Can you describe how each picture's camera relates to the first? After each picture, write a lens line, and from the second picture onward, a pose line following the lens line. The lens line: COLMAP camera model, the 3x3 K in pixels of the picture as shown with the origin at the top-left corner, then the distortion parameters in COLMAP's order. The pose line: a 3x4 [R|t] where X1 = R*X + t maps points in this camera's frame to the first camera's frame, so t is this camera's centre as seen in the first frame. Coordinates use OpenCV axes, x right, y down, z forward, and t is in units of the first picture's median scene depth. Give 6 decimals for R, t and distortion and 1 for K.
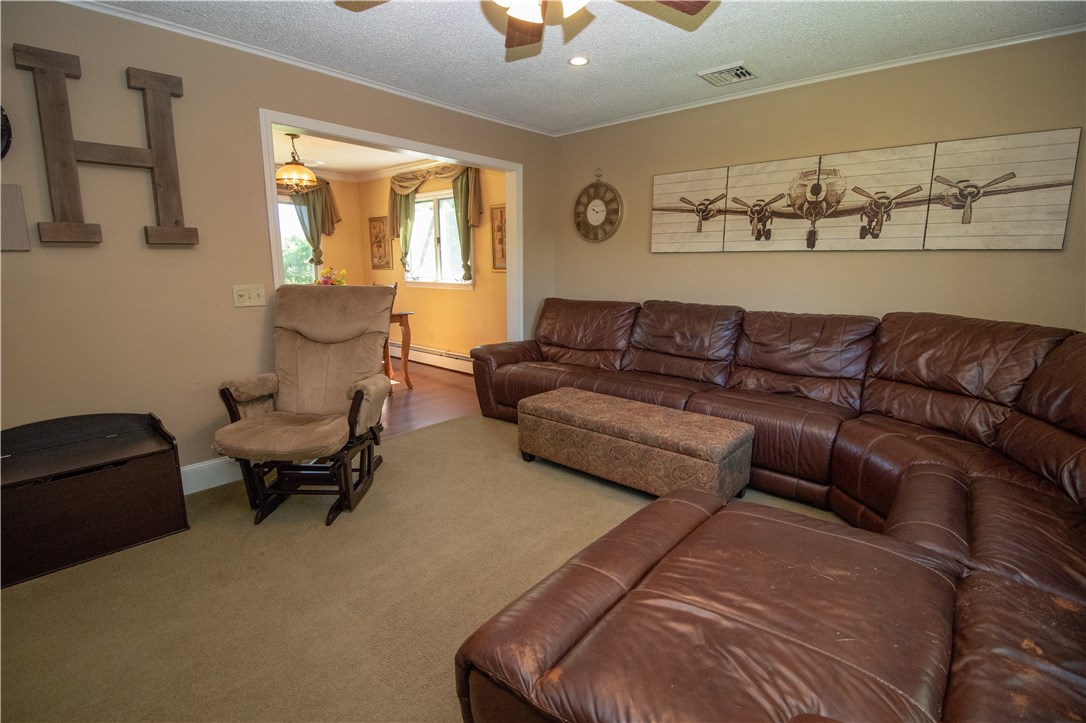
lens RADIAL K [[523.3, 0, 543.2], [0, 523.3, 357.2], [0, 0, 1]] dist [-0.001592, -0.001505]
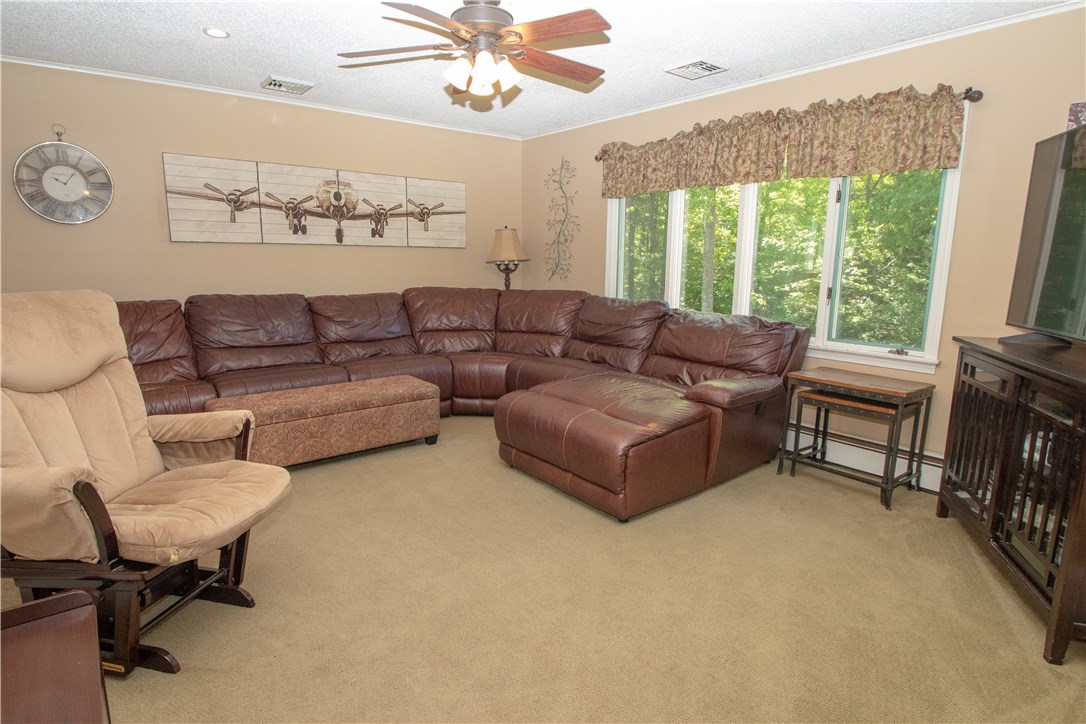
lens RADIAL K [[570.0, 0, 543.1], [0, 570.0, 365.2], [0, 0, 1]] dist [-0.002162, -0.001398]
pose [[0.183100, -0.178882, 0.966683, -0.737856], [0.169661, 0.974302, 0.148157, -0.040973], [-0.968344, 0.136881, 0.208744, 0.272050]]
